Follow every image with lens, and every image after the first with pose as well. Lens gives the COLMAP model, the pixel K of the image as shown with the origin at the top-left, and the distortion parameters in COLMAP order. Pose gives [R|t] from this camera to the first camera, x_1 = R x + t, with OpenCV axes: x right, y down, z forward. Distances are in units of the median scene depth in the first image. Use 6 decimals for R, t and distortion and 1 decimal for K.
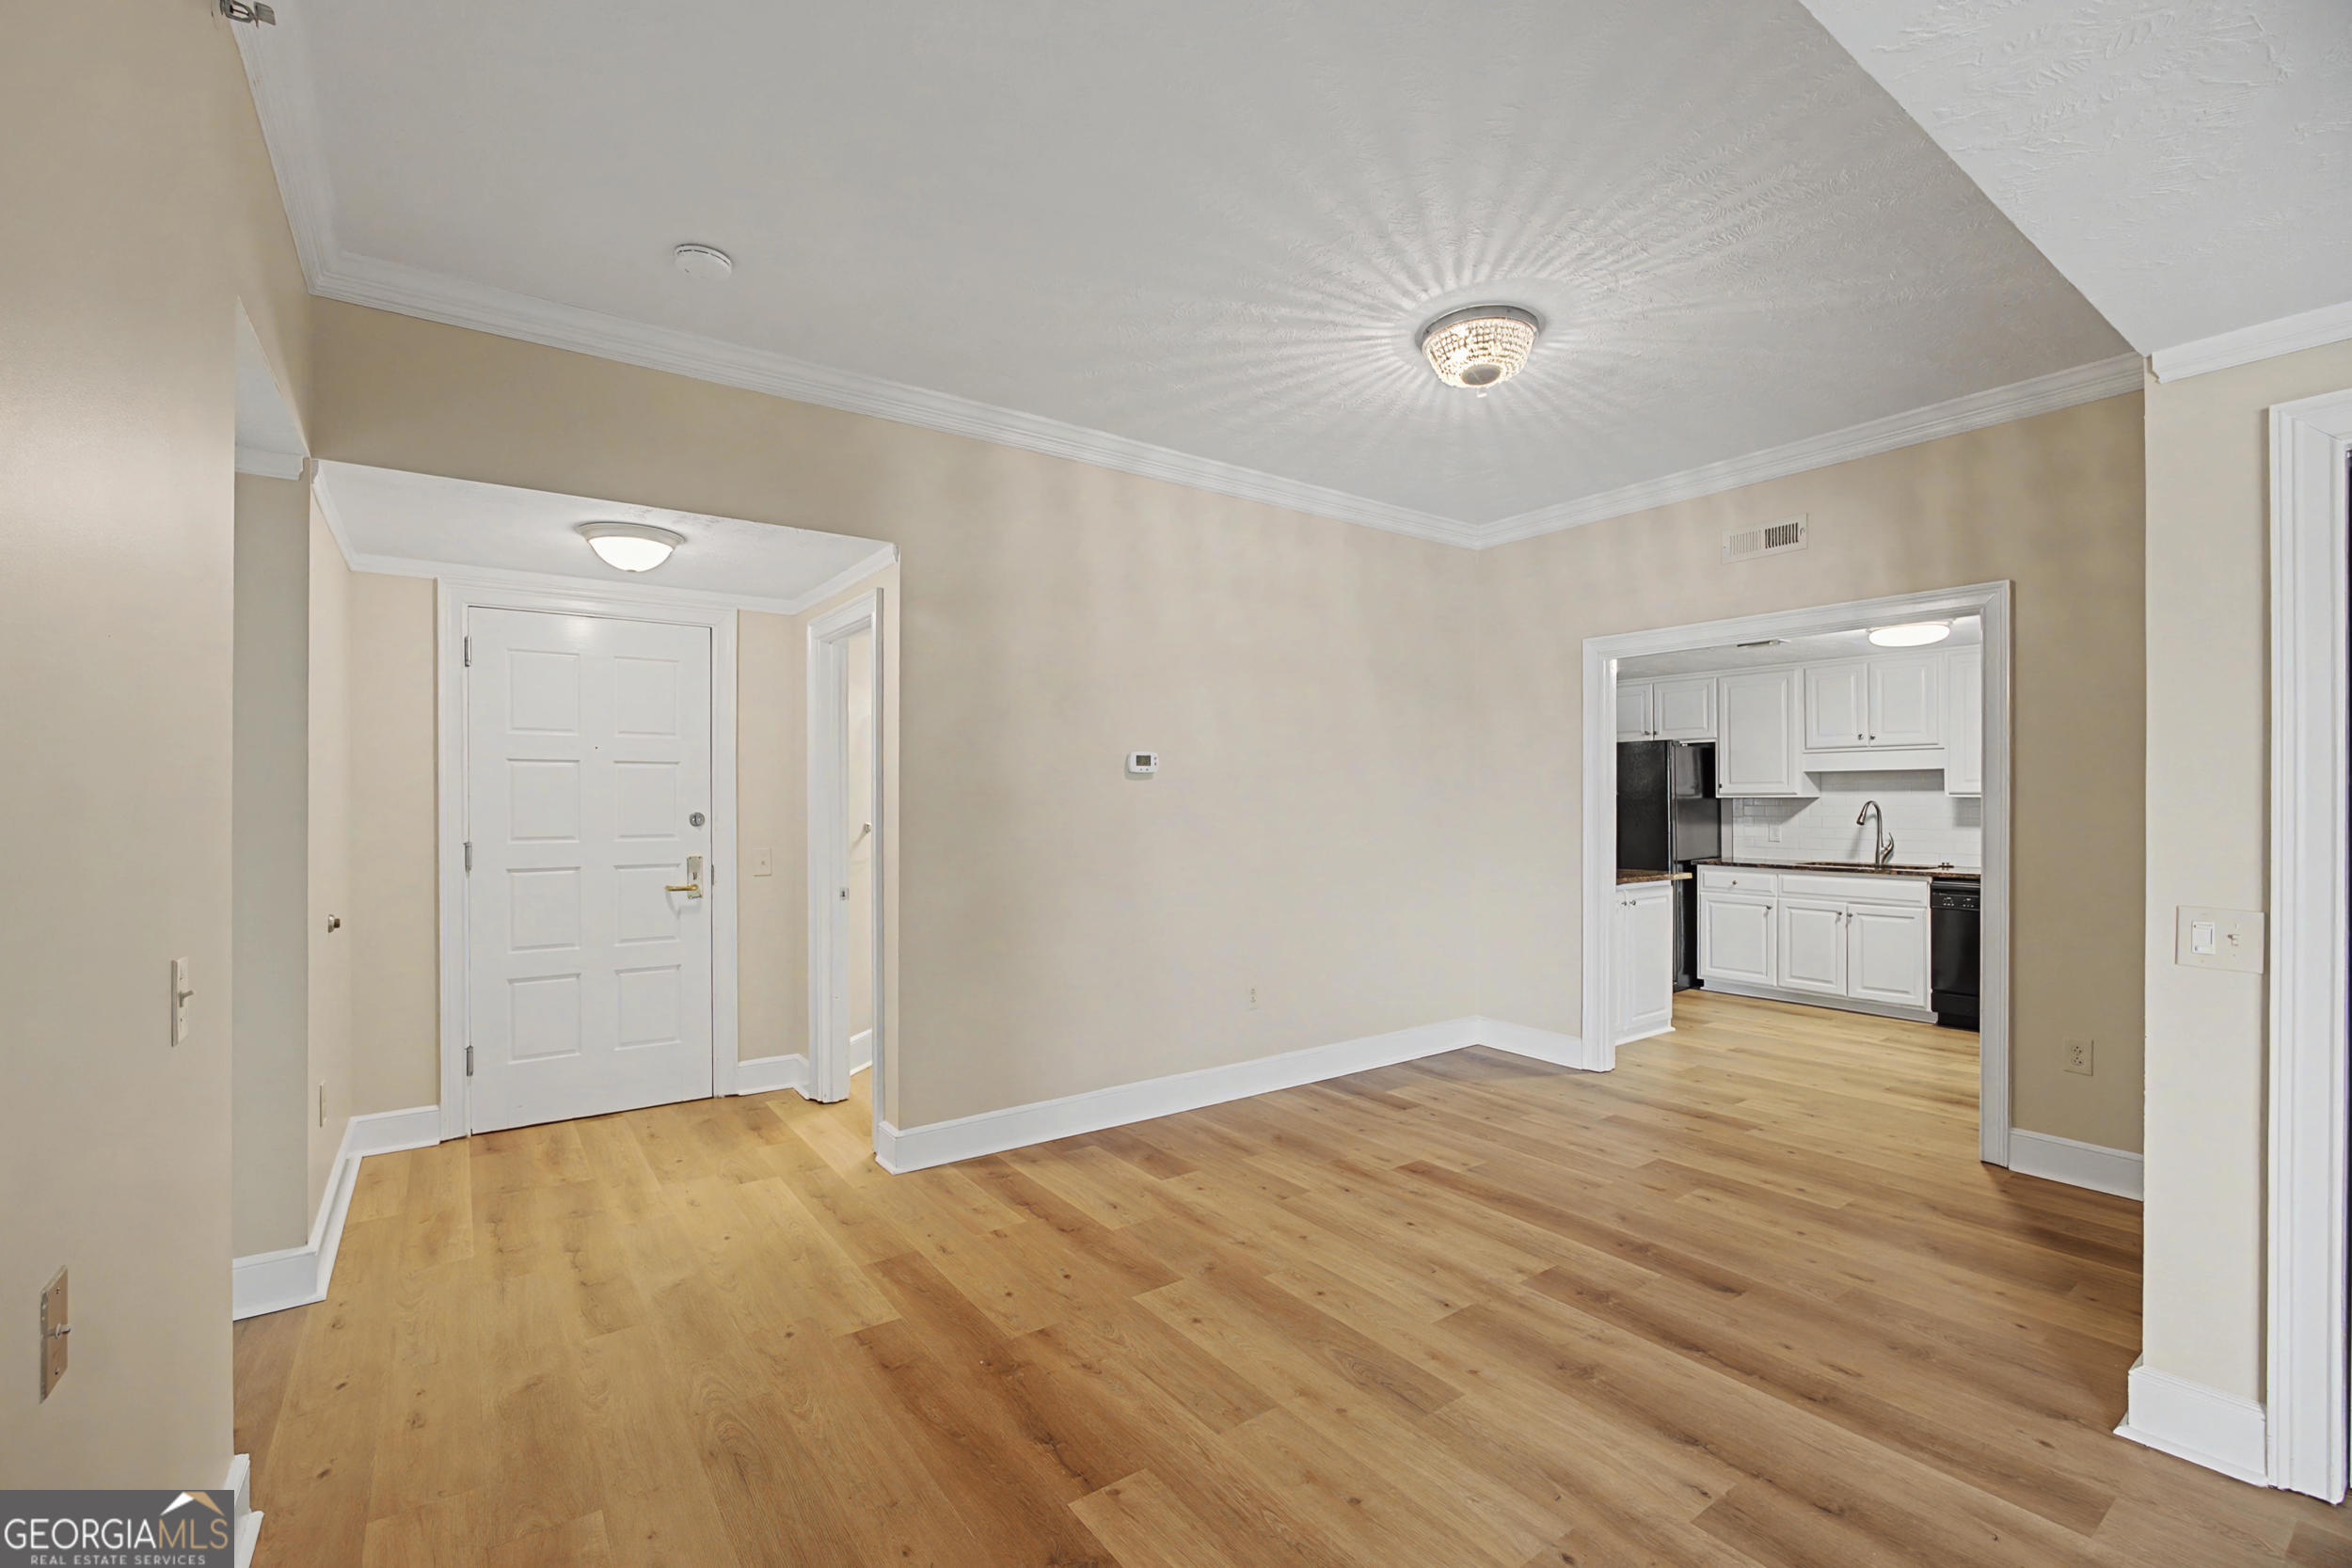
lens RADIAL K [[1022.0, 0, 1175.0], [0, 1022.0, 791.6], [0, 0, 1]] dist [-0.003617, 0.000245]
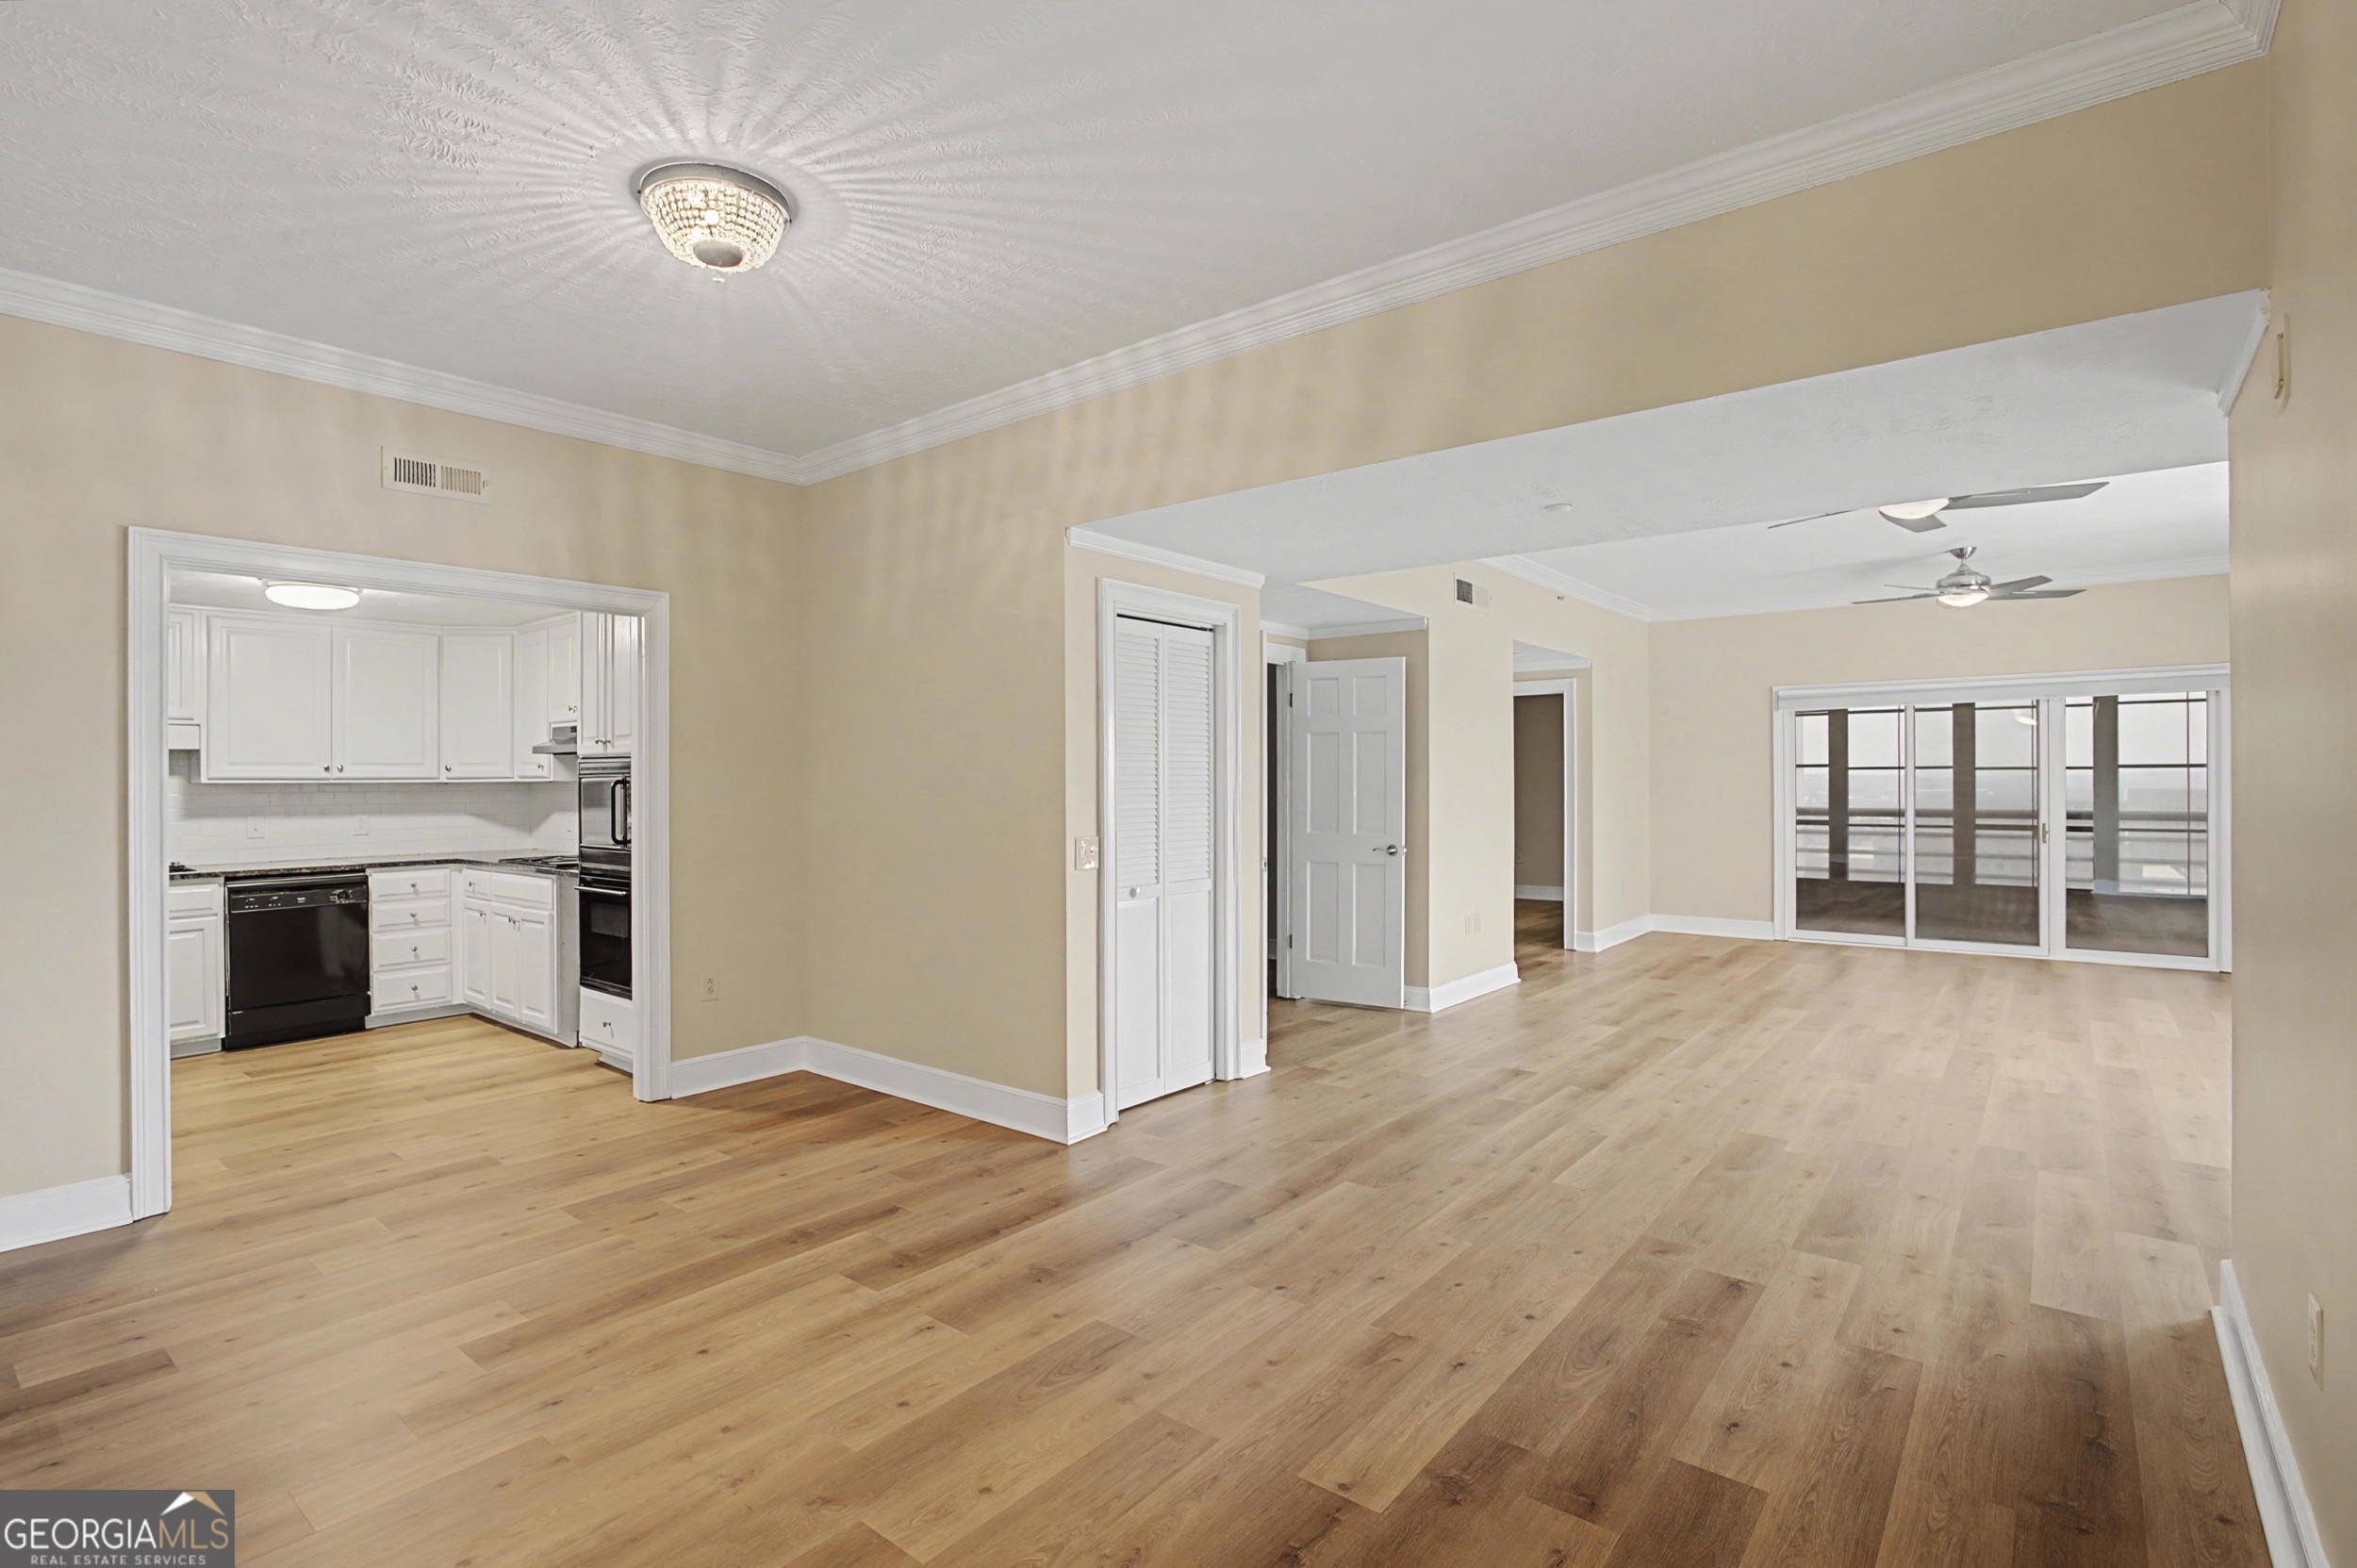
lens RADIAL K [[1123.0, 0, 1167.5], [0, 1123.0, 782.6], [0, 0, 1]] dist [-0.016163, 0.000258]
pose [[-0.263963, 0.001946, 0.964531, -0.678553], [-0.001110, 0.999997, -0.002322, 0.011658], [-0.964532, -0.001683, -0.263960, 0.940417]]
